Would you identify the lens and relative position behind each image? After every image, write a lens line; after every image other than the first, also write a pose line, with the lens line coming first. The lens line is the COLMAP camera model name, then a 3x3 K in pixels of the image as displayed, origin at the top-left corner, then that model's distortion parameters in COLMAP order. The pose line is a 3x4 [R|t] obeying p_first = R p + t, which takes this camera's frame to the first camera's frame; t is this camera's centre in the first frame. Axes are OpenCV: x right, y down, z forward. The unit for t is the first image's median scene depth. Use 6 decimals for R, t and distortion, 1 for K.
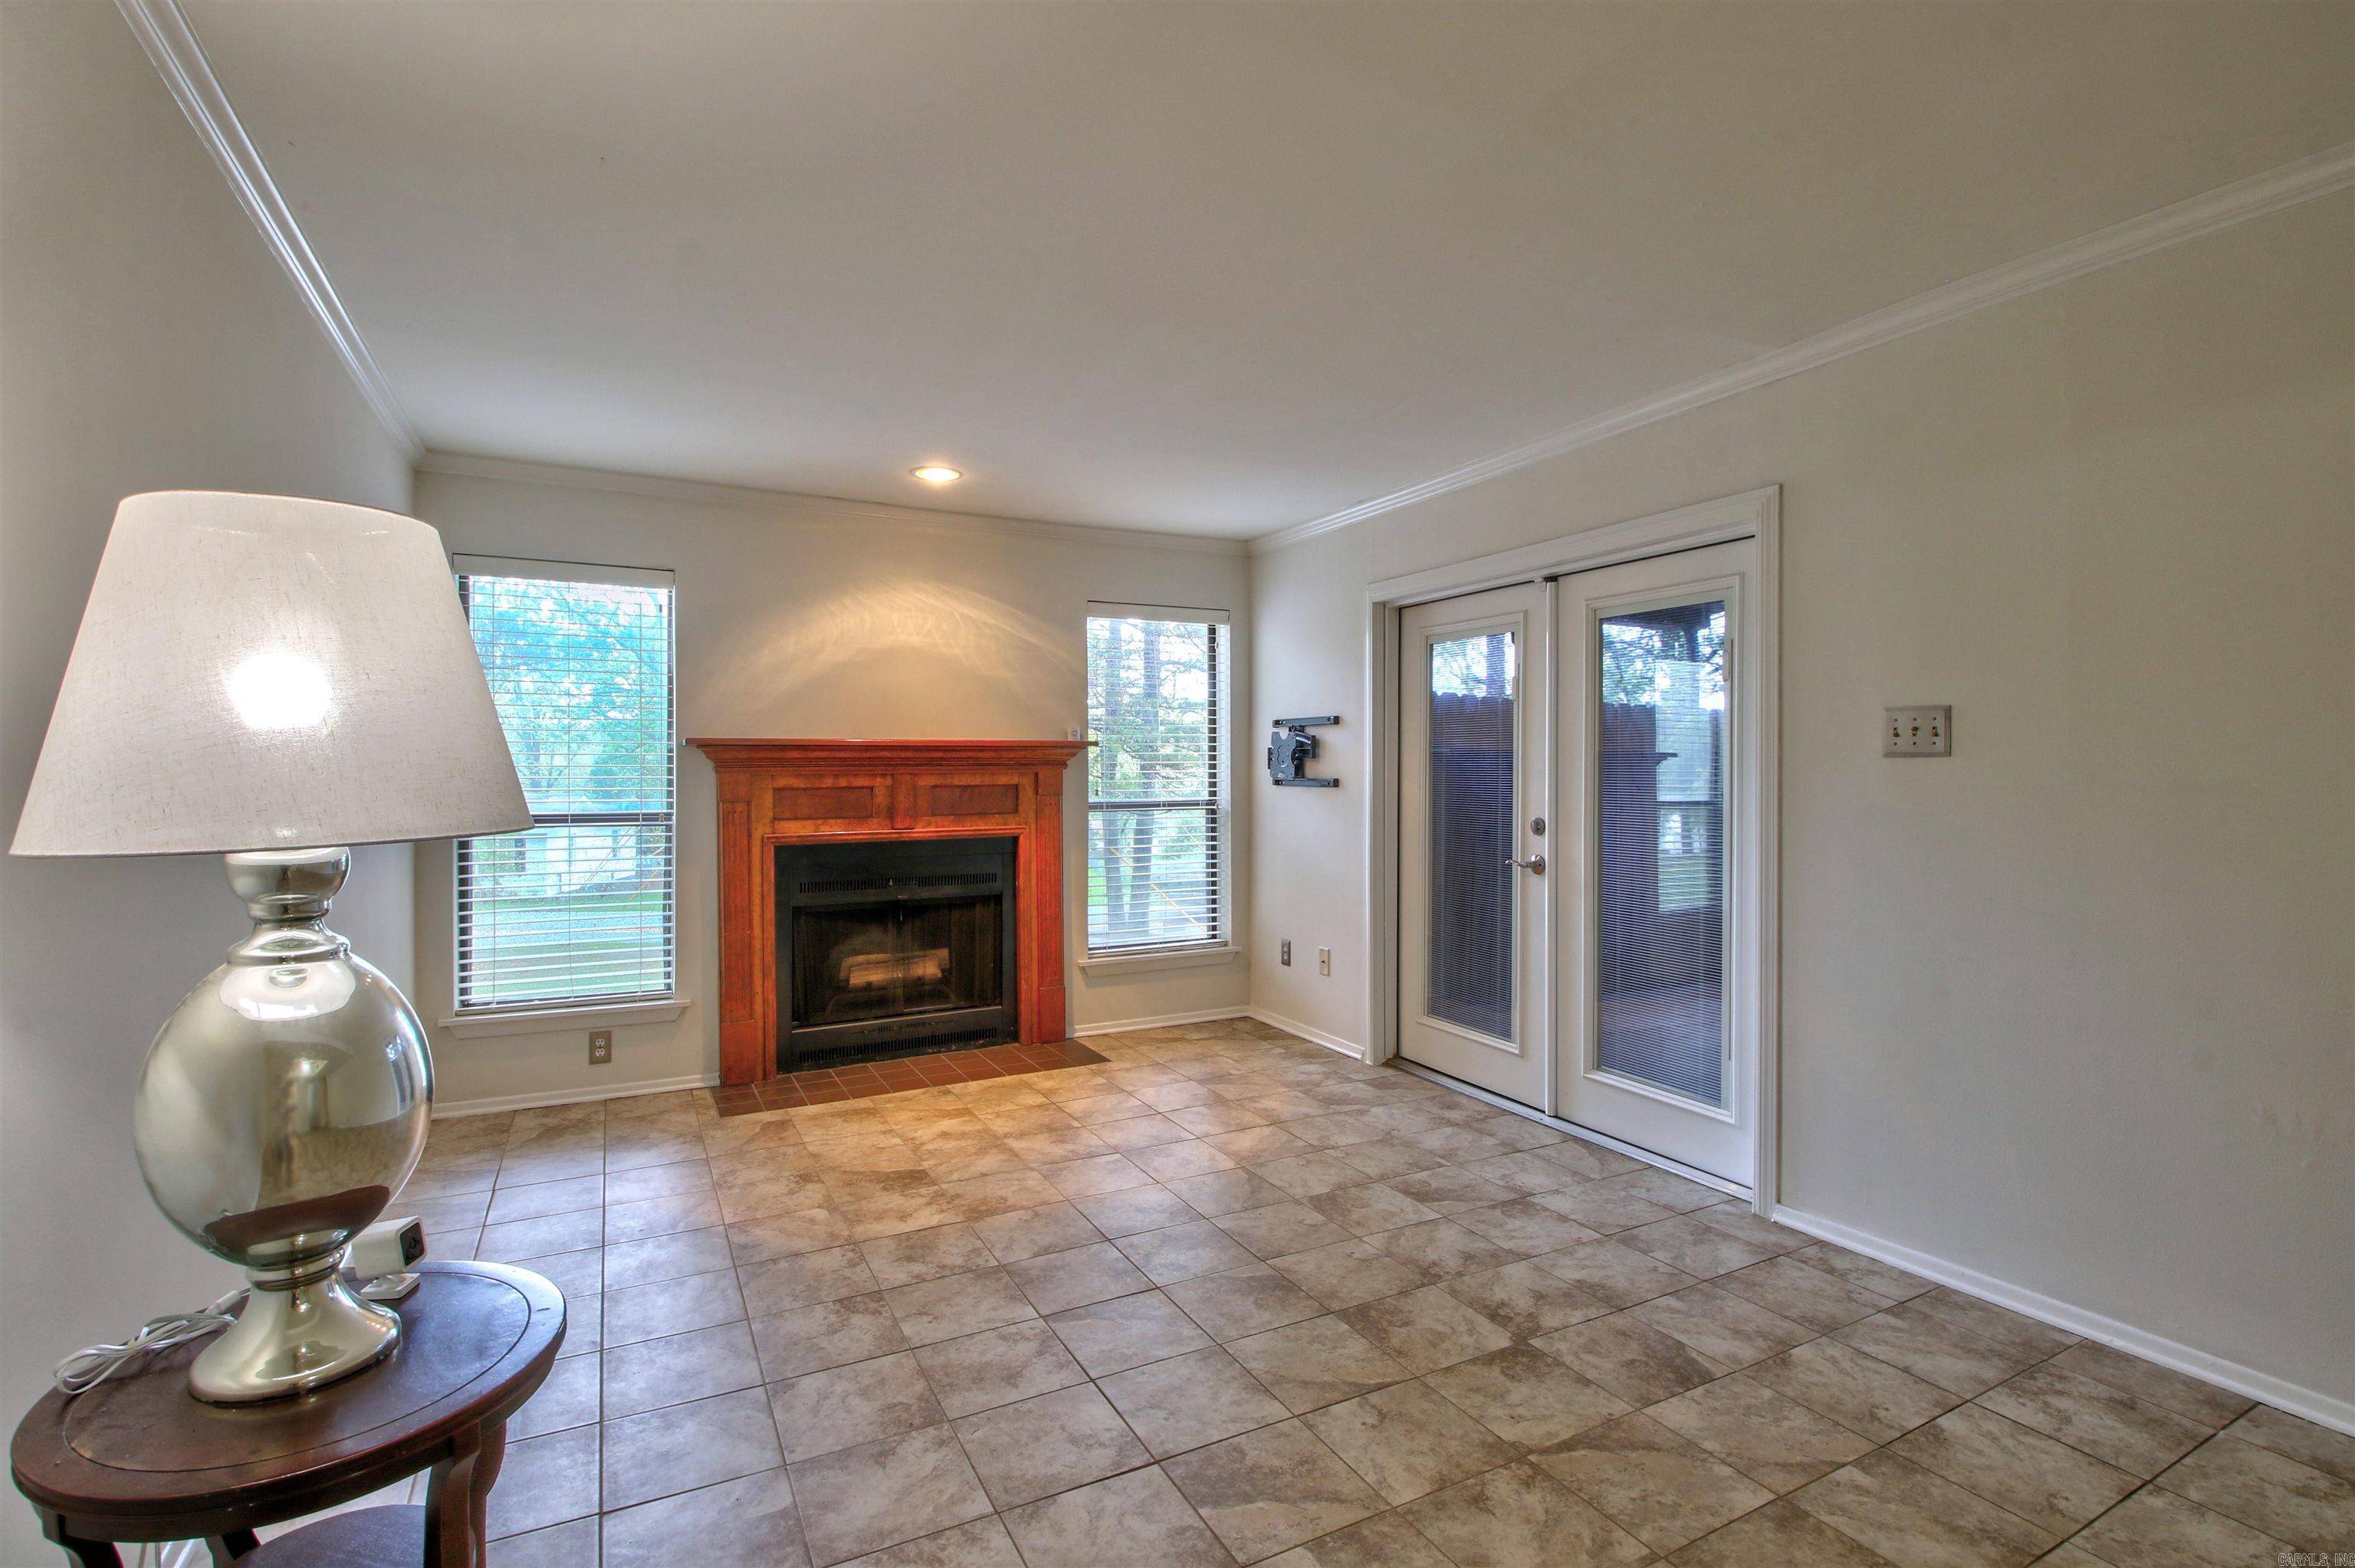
lens RADIAL K [[1101.0, 0, 1198.9], [0, 1101.0, 773.6], [0, 0, 1]] dist [0.007550, -0.017793]
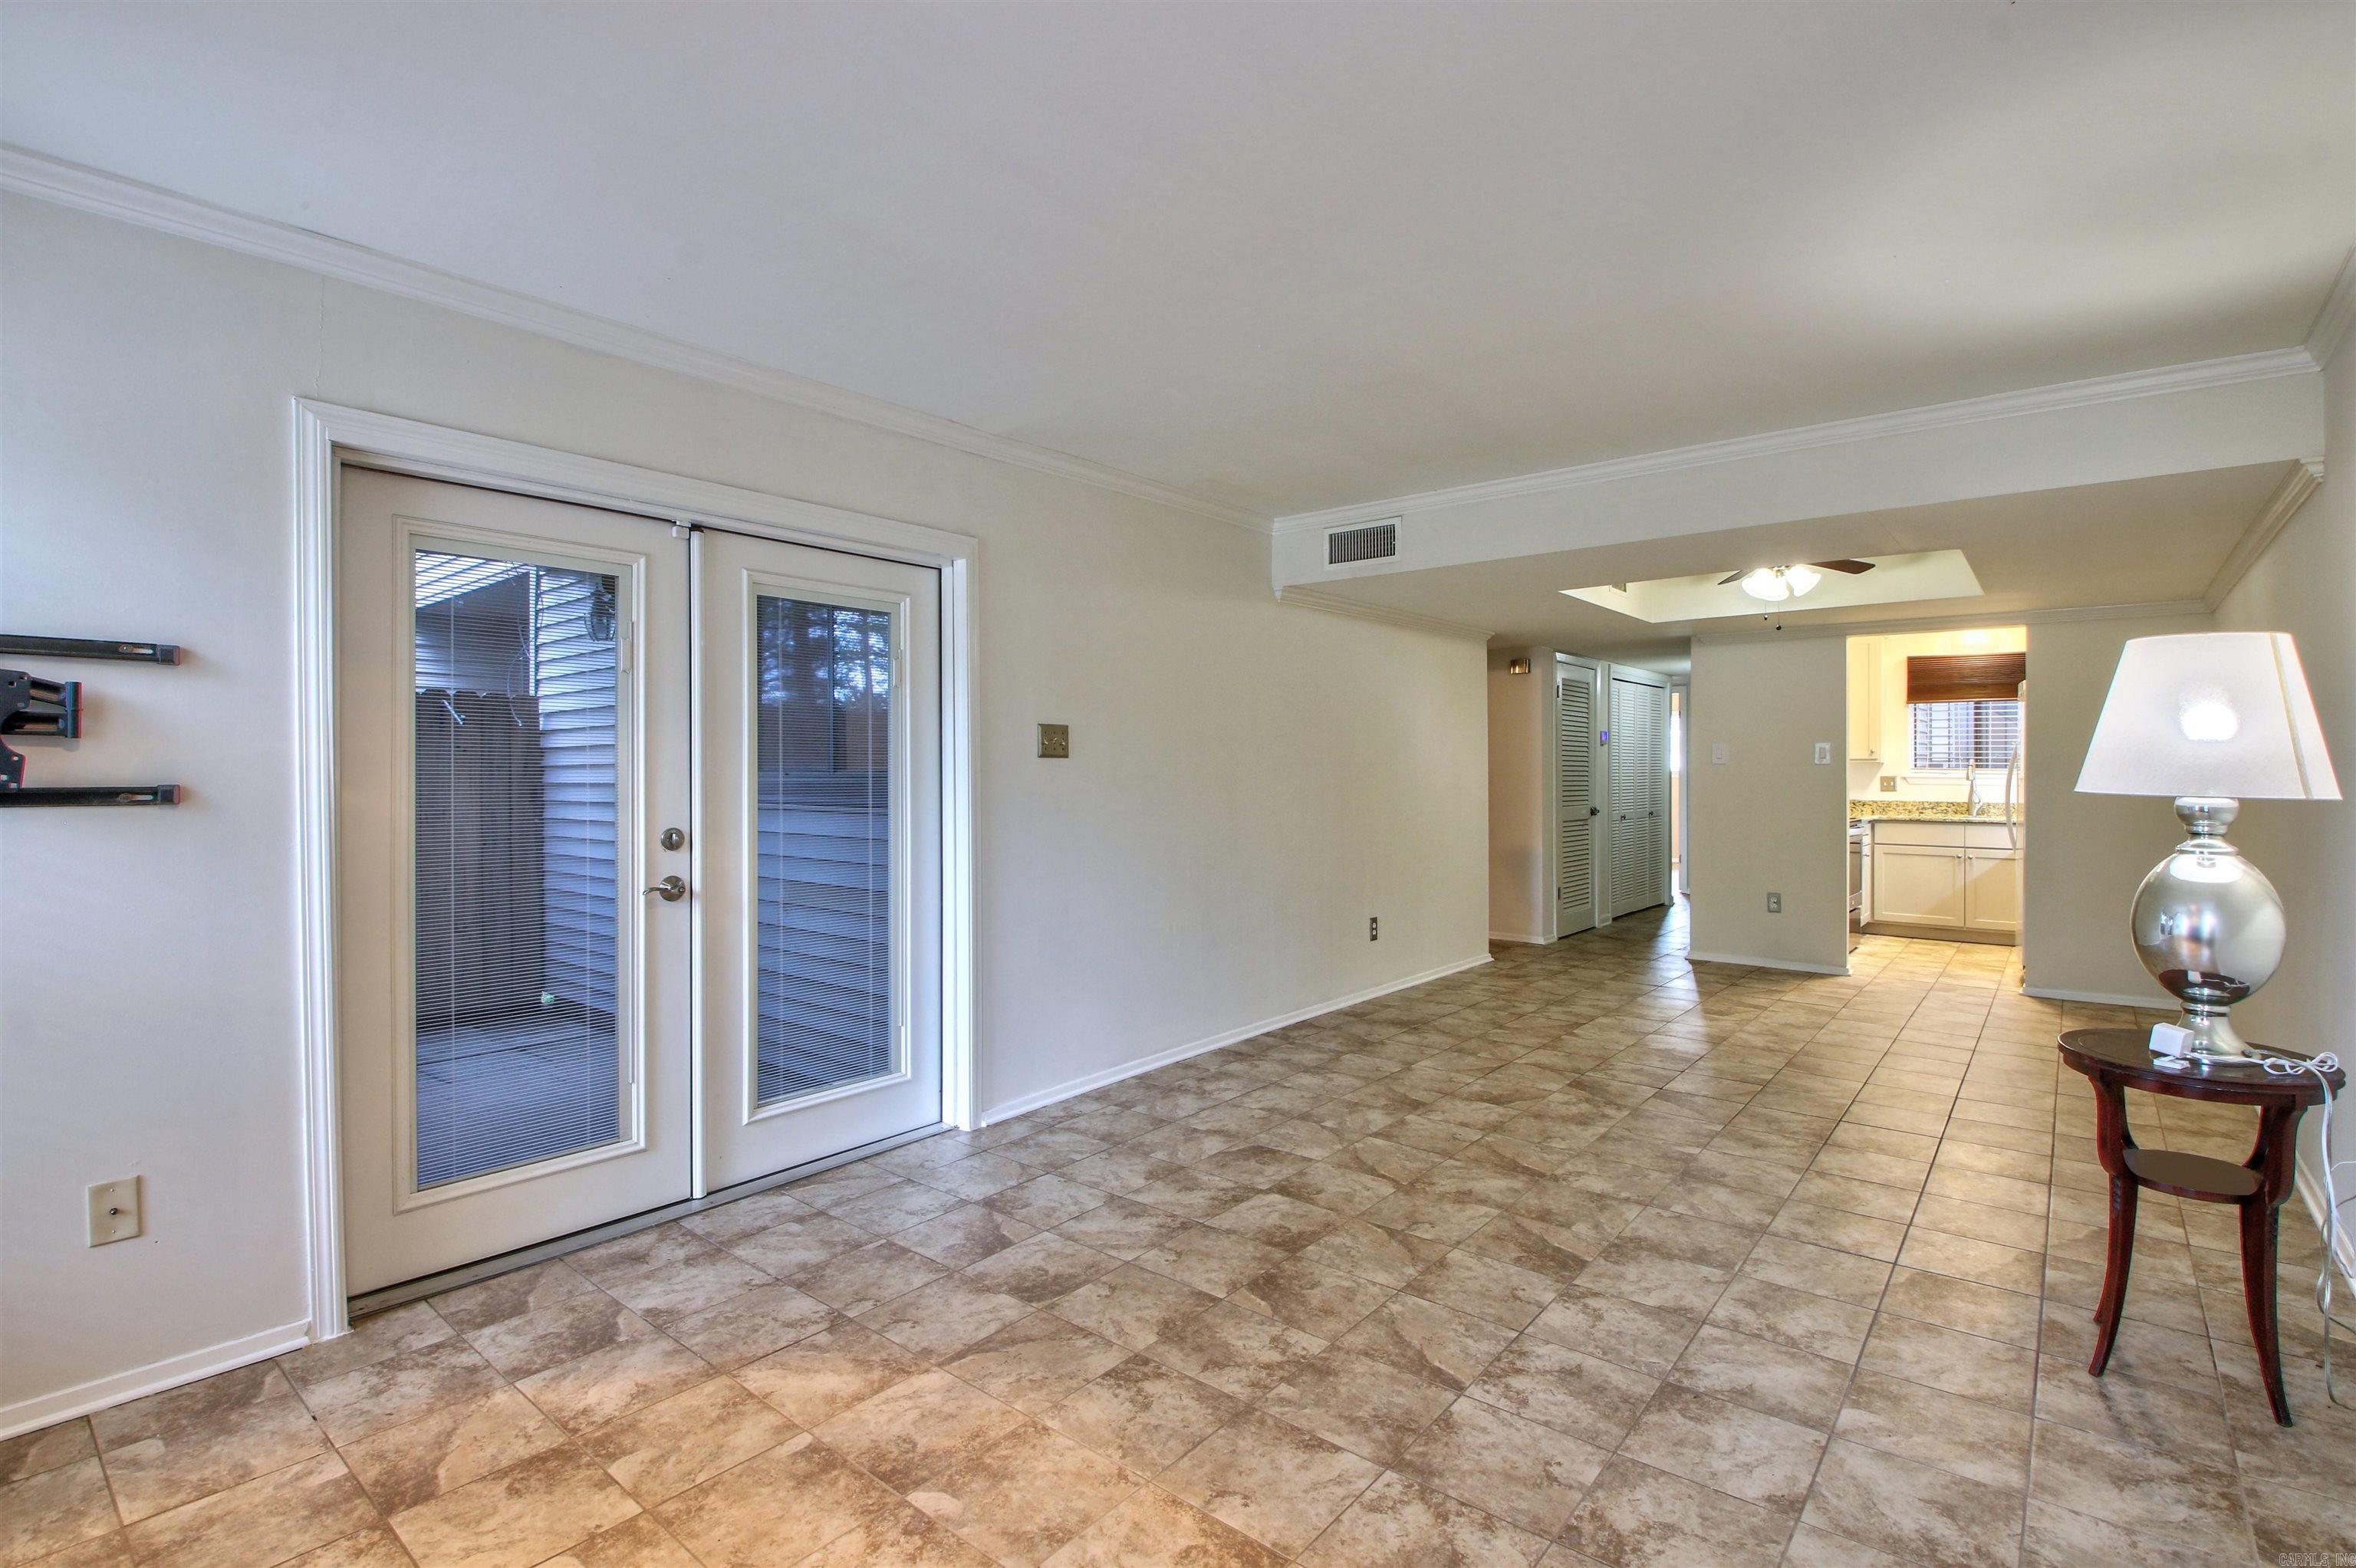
lens RADIAL K [[1101.5, 0, 1166.0], [0, 1101.5, 768.7], [0, 0, 1]] dist [0.007550, -0.017793]
pose [[-0.377945, -0.000407, 0.925828, -0.498288], [0.004623, 0.999987, 0.002327, -0.001183], [-0.925817, 0.005160, -0.377938, 0.894974]]
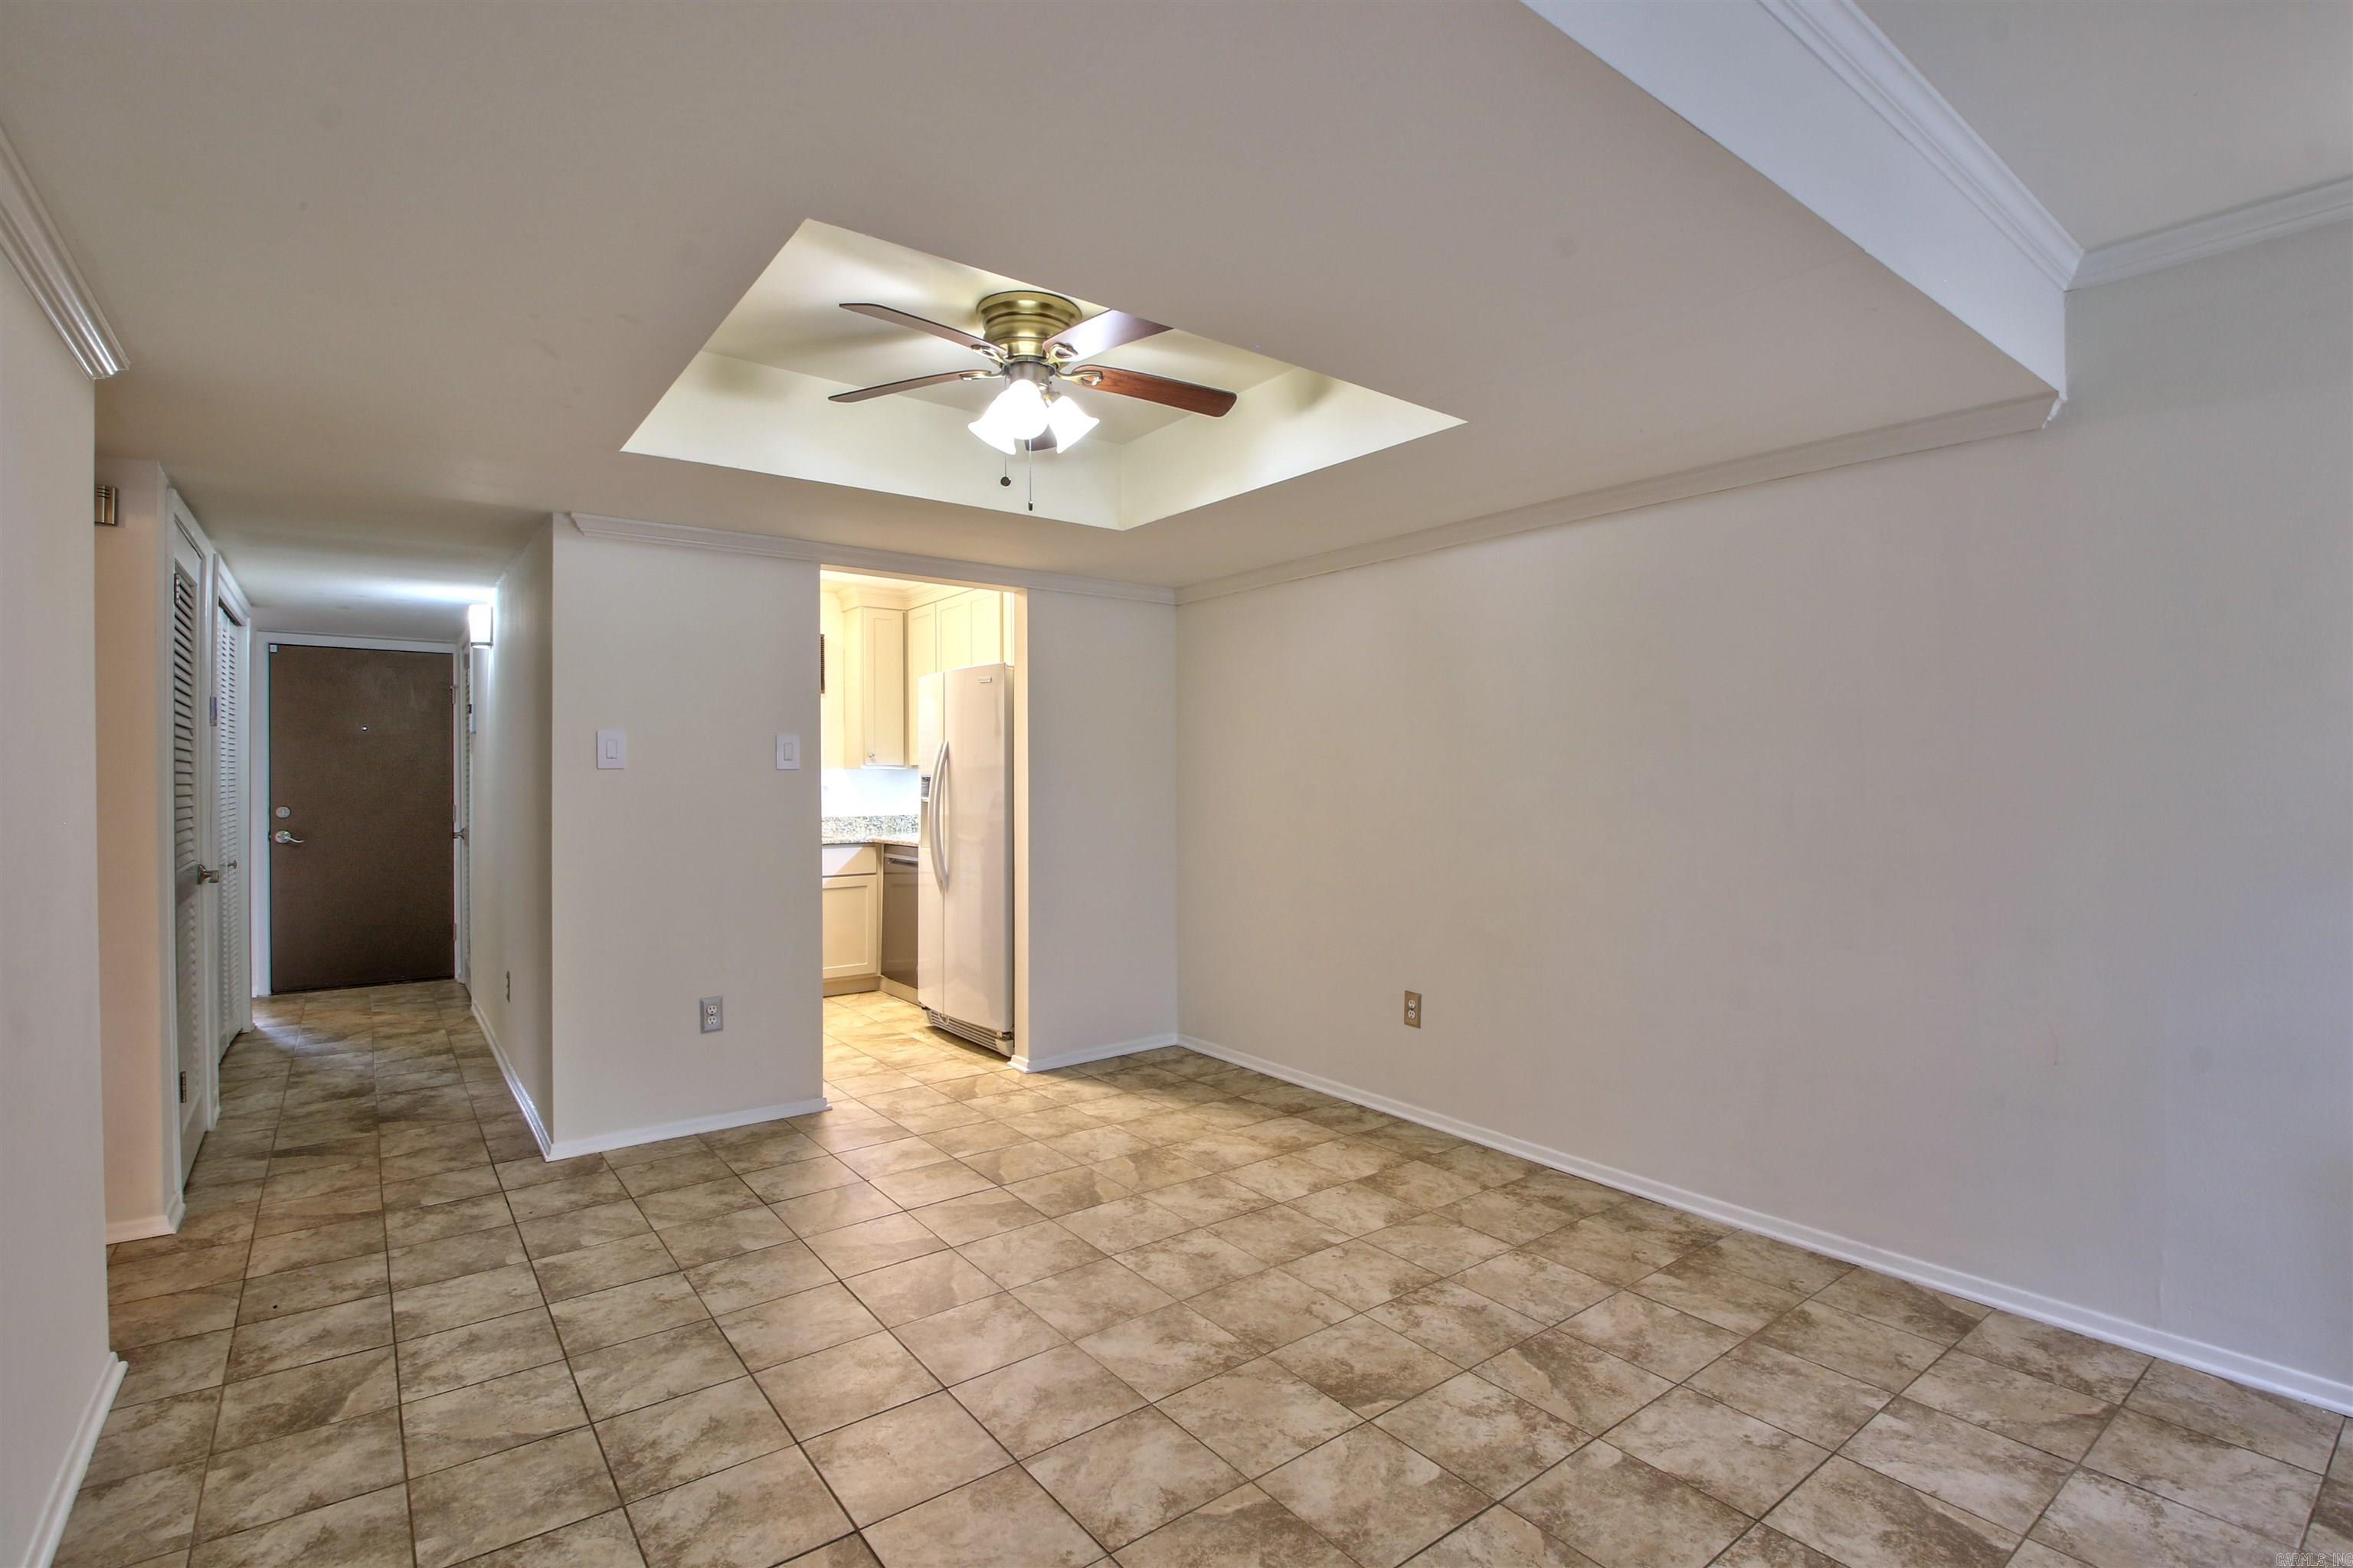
lens RADIAL K [[1100.2, 0, 1196.3], [0, 1100.2, 766.0], [0, 0, 1]] dist [0.007550, -0.017793]
pose [[-0.985682, 0.001947, -0.168601, 0.401211], [0.001816, 0.999998, 0.000930, -0.003336], [0.168603, 0.000611, -0.985684, 0.435043]]
